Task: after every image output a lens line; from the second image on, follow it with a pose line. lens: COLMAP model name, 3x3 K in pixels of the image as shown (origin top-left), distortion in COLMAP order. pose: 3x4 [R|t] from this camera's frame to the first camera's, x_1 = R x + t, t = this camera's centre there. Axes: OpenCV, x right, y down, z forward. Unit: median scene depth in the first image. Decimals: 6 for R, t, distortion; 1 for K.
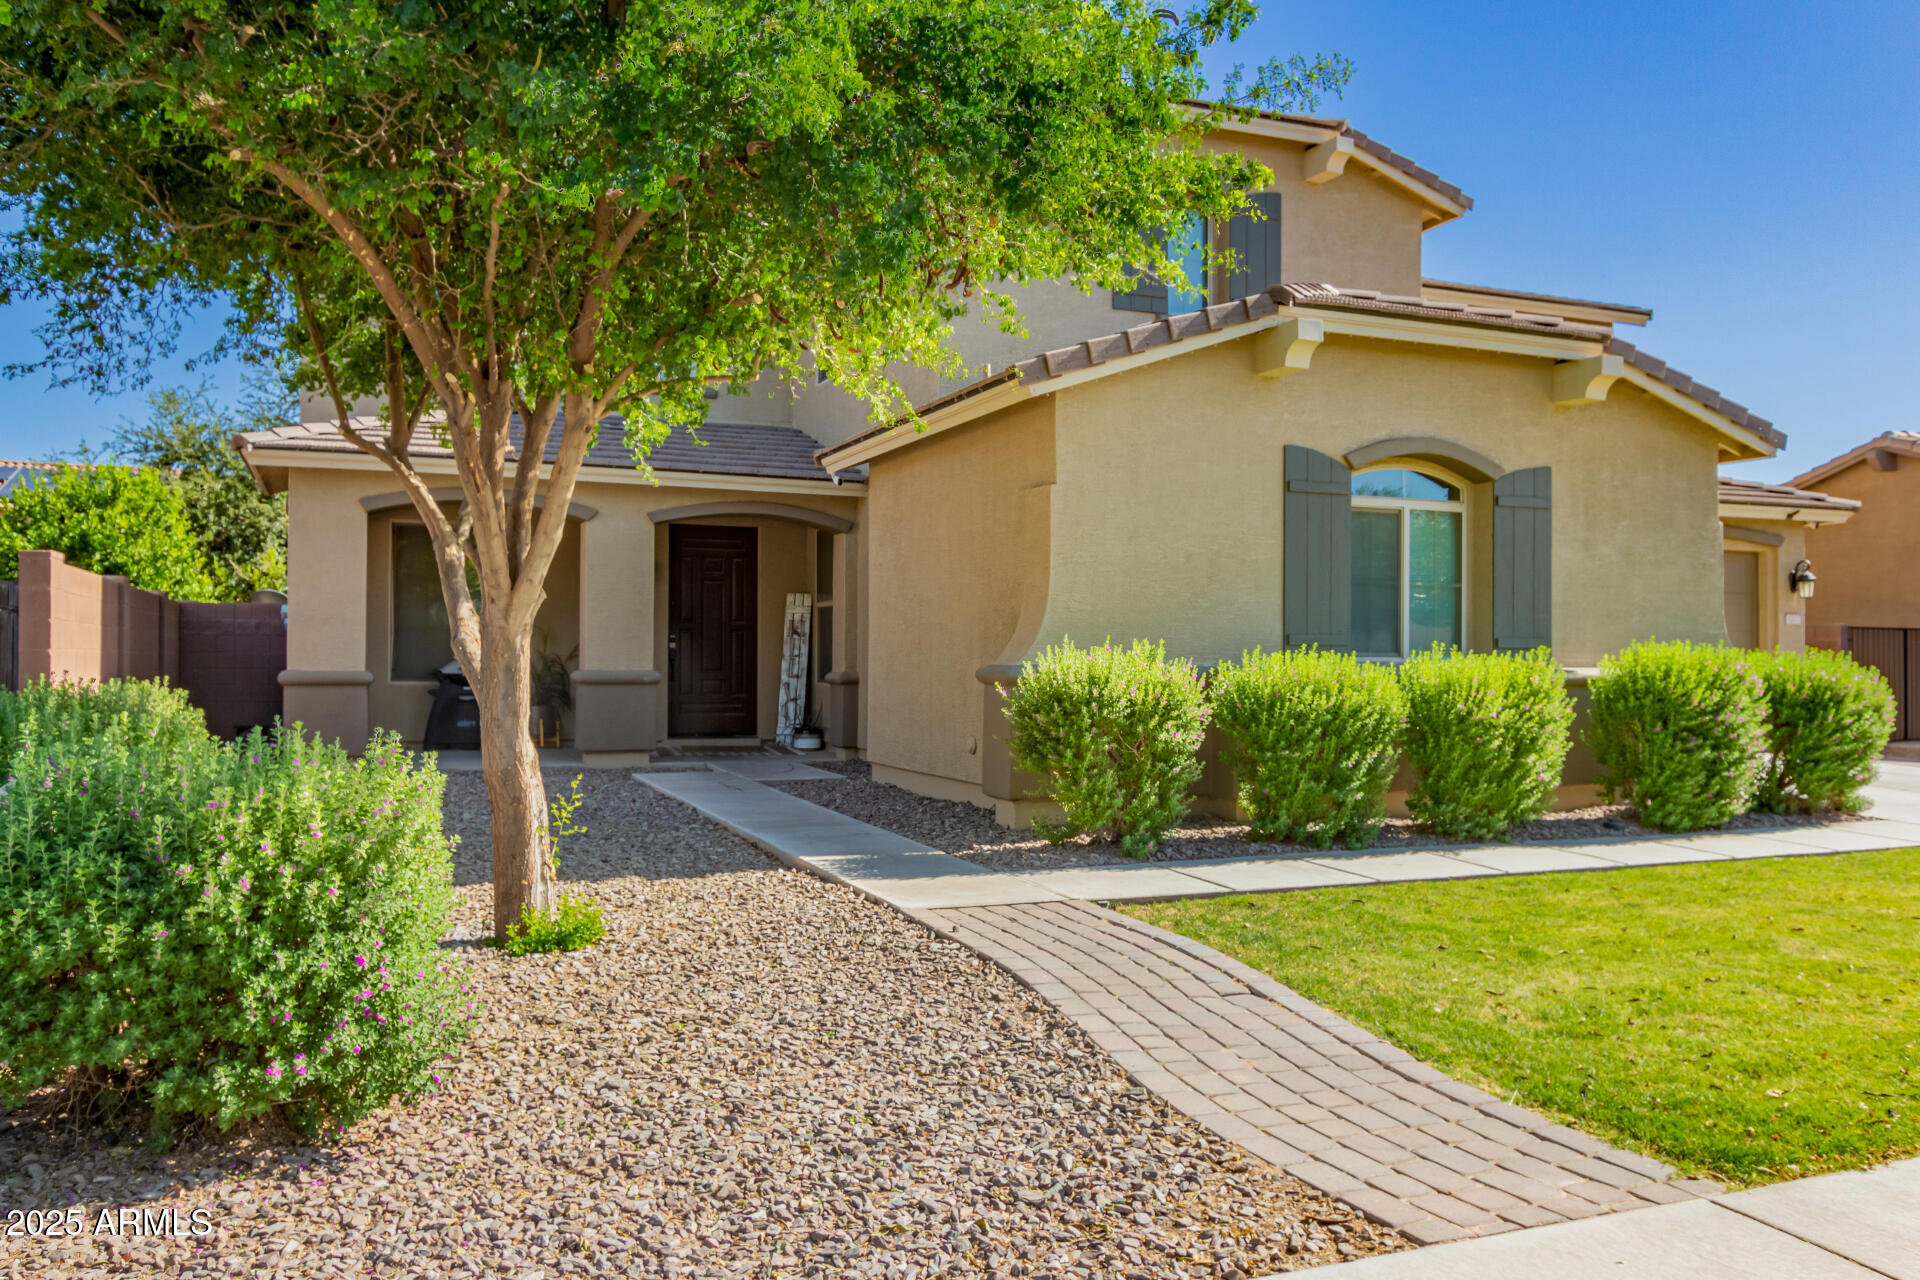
lens RADIAL K [[1382.2, 0, 960.7], [0, 1382.2, 633.3], [0, 0, 1]] dist [0.006574, 0.002361]
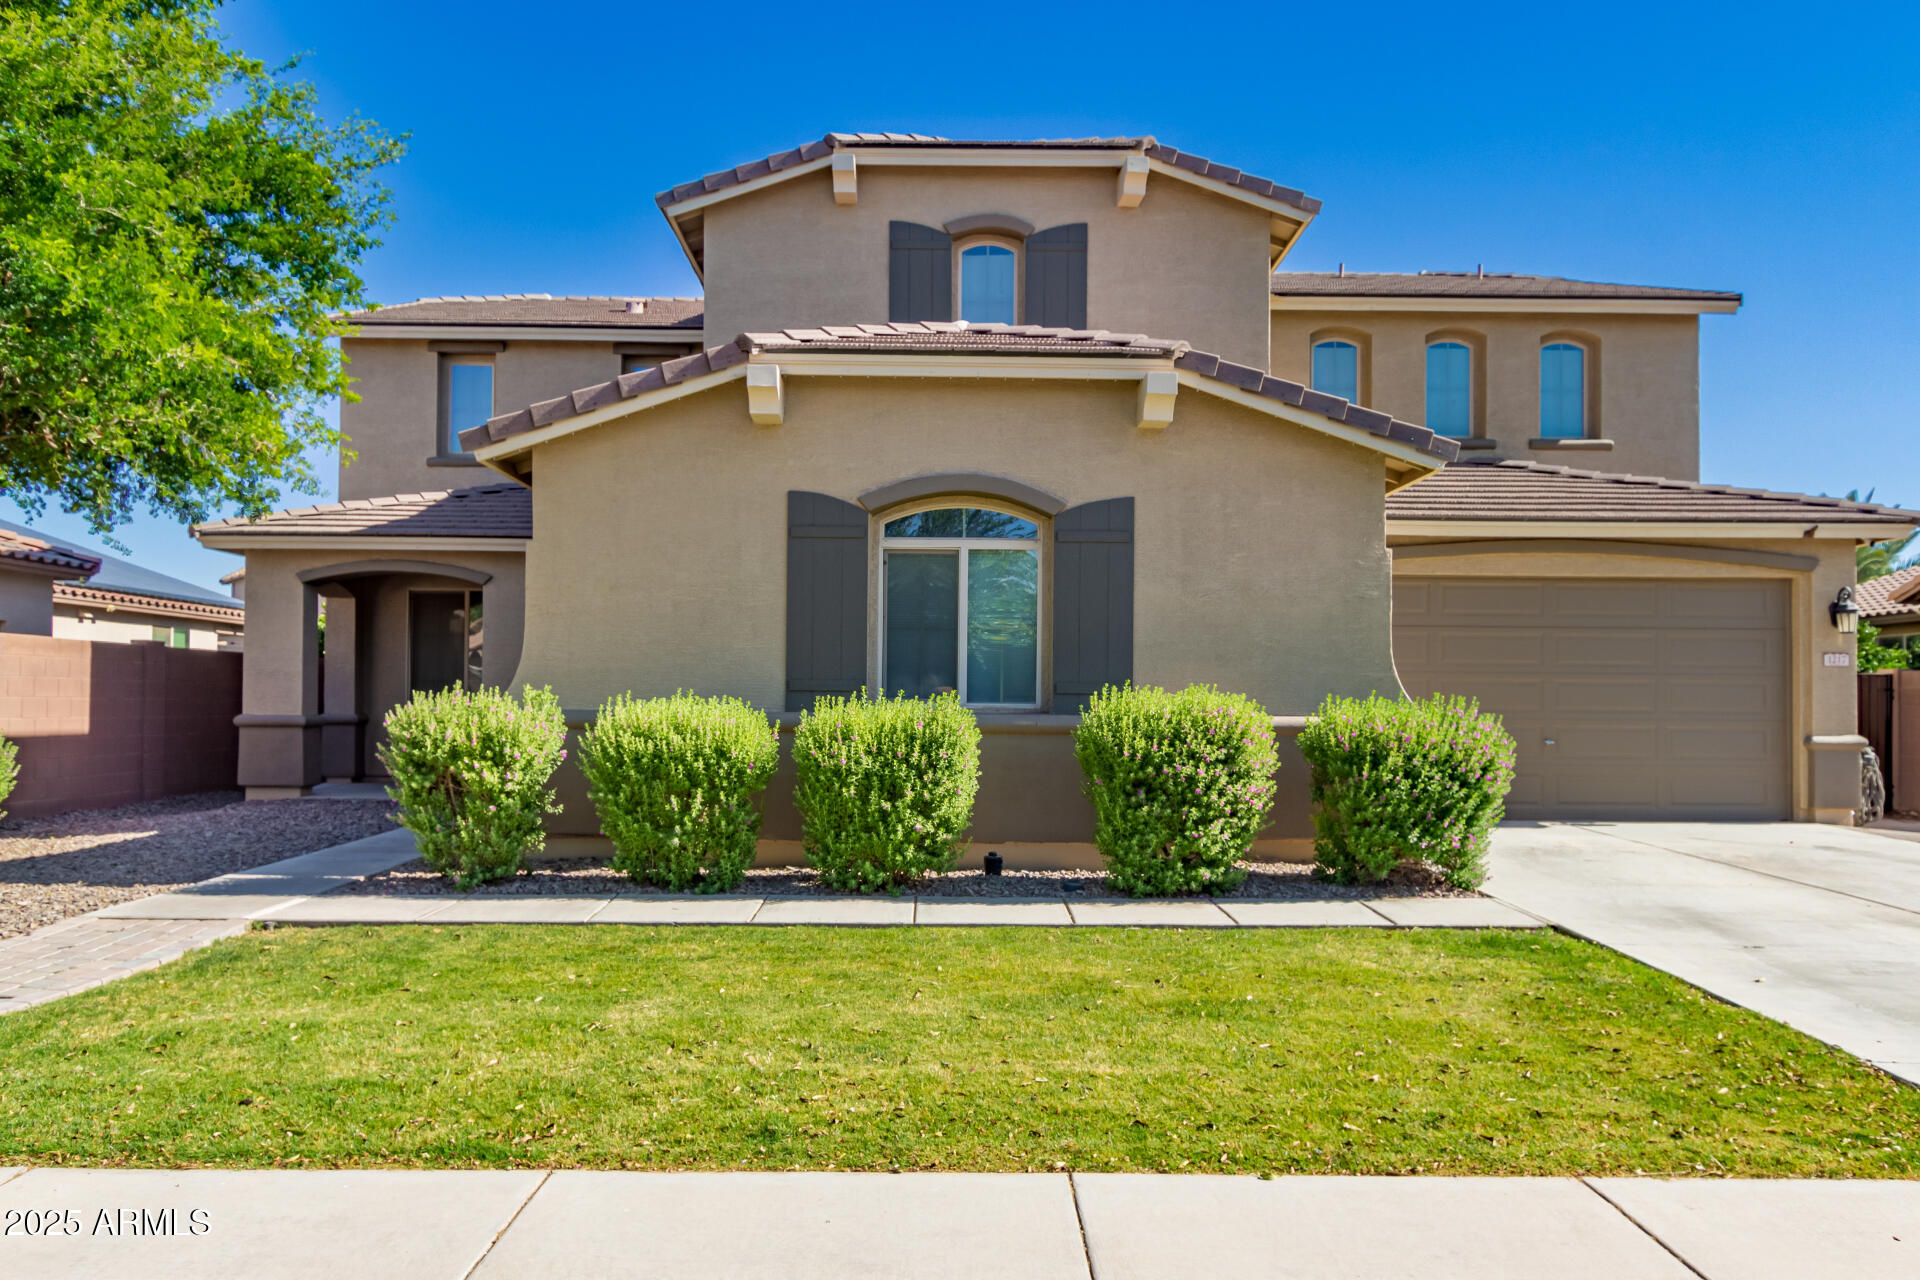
lens RADIAL K [[1371.0, 0, 992.3], [0, 1371.0, 683.4], [0, 0, 1]] dist [0.002629, -0.000042]
pose [[0.933894, -0.004875, -0.357516, 0.567286], [0.004189, 0.999988, -0.002694, 0.005136], [0.357524, 0.001018, 0.933903, 0.096314]]
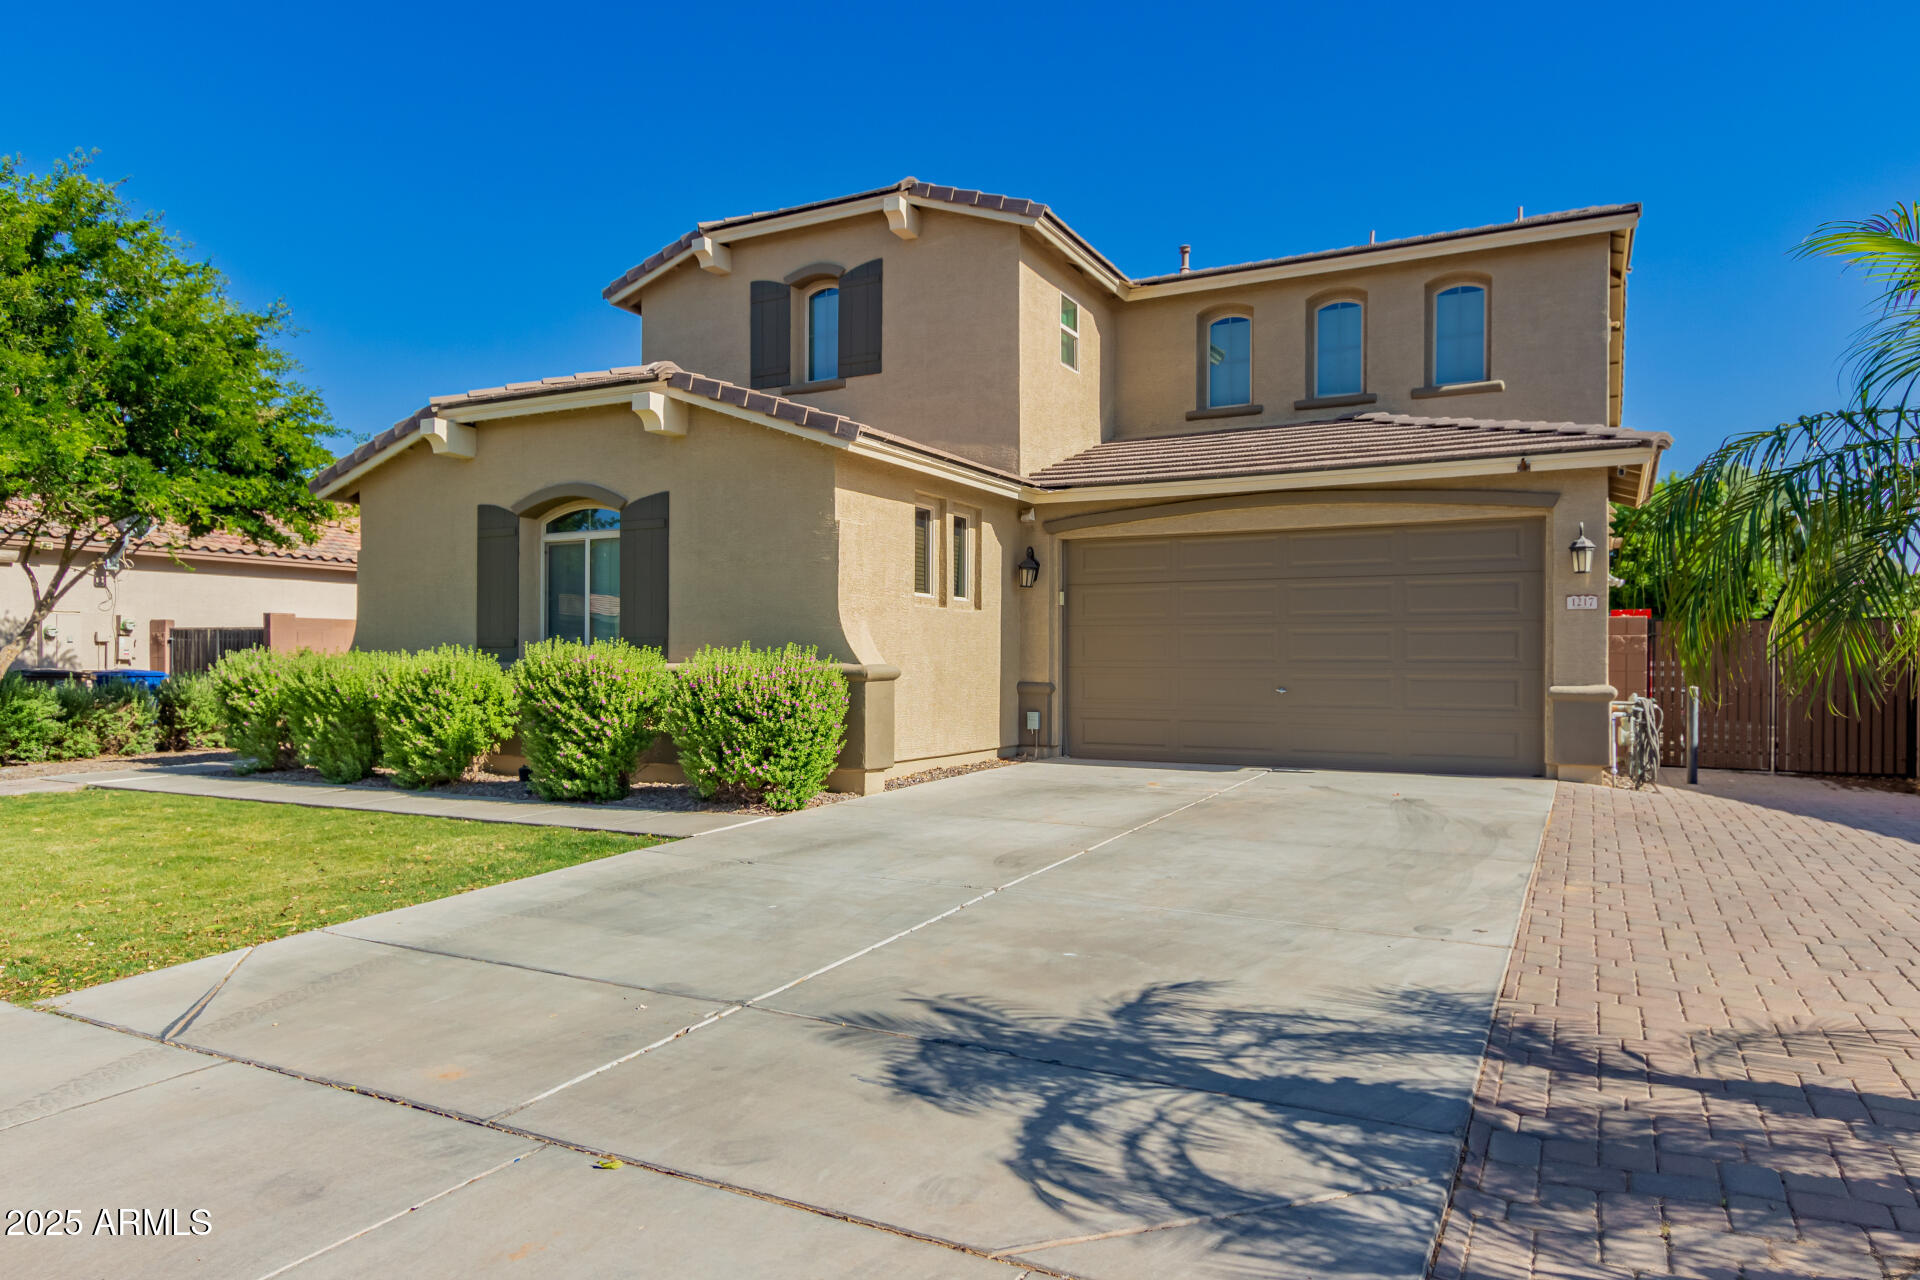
lens RADIAL K [[1161.8, 0, 963.8], [0, 1161.8, 654.0], [0, 0, 1]] dist [-0.009291, -0.000490]
pose [[0.664472, -0.010463, -0.747240, 1.126204], [0.013645, 0.999905, -0.001867, 0.019012], [0.747189, -0.008956, 0.664552, 0.455094]]
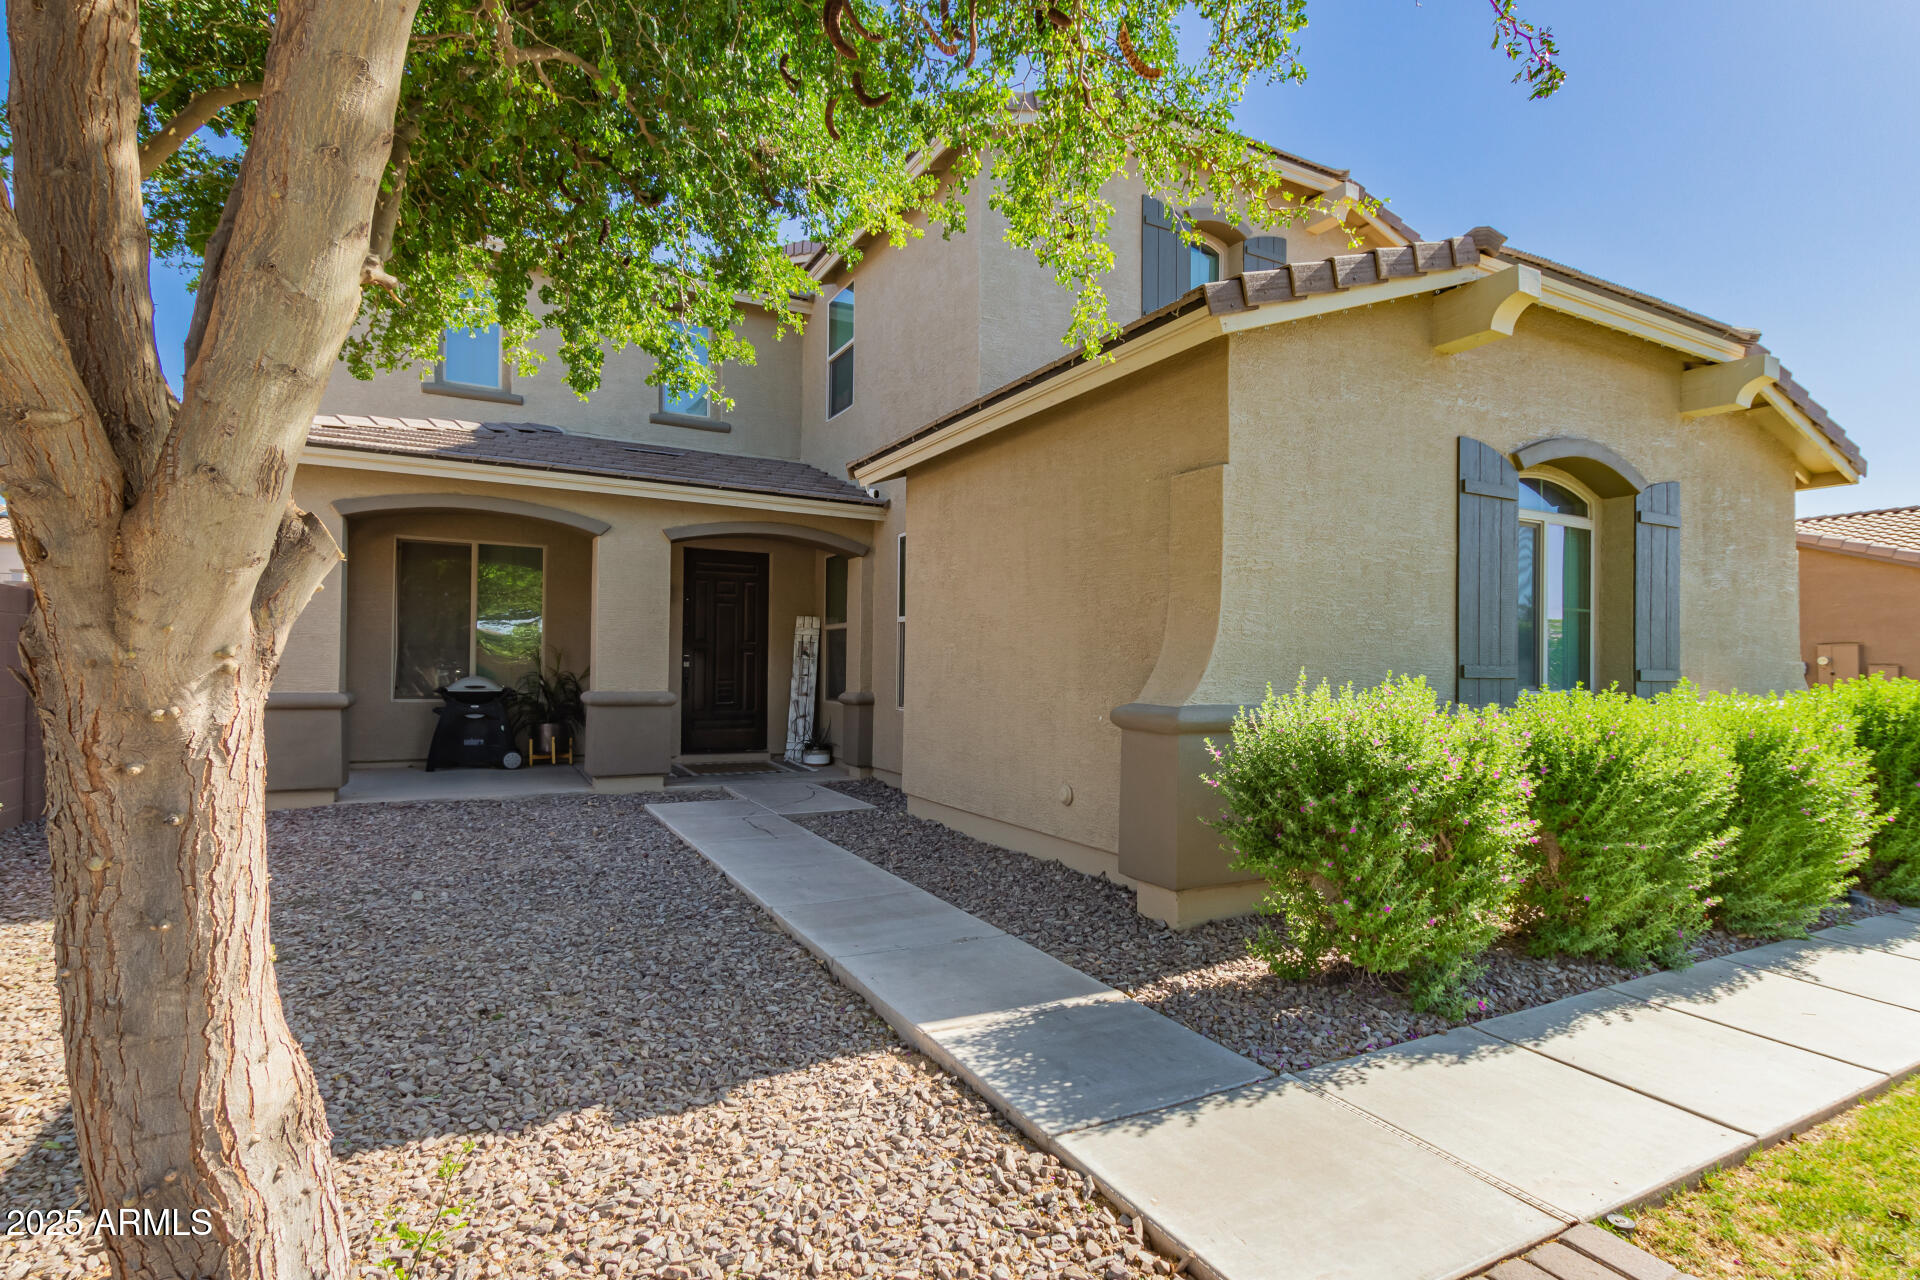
lens RADIAL K [[901.2, 0, 951.5], [0, 901.2, 651.7], [0, 0, 1]] dist [0.004472, -0.002842]
pose [[0.995759, 0.009082, 0.091547, -0.089819], [-0.009177, 0.999958, 0.000622, -0.003833], [-0.091537, -0.001459, 0.995801, 0.382767]]
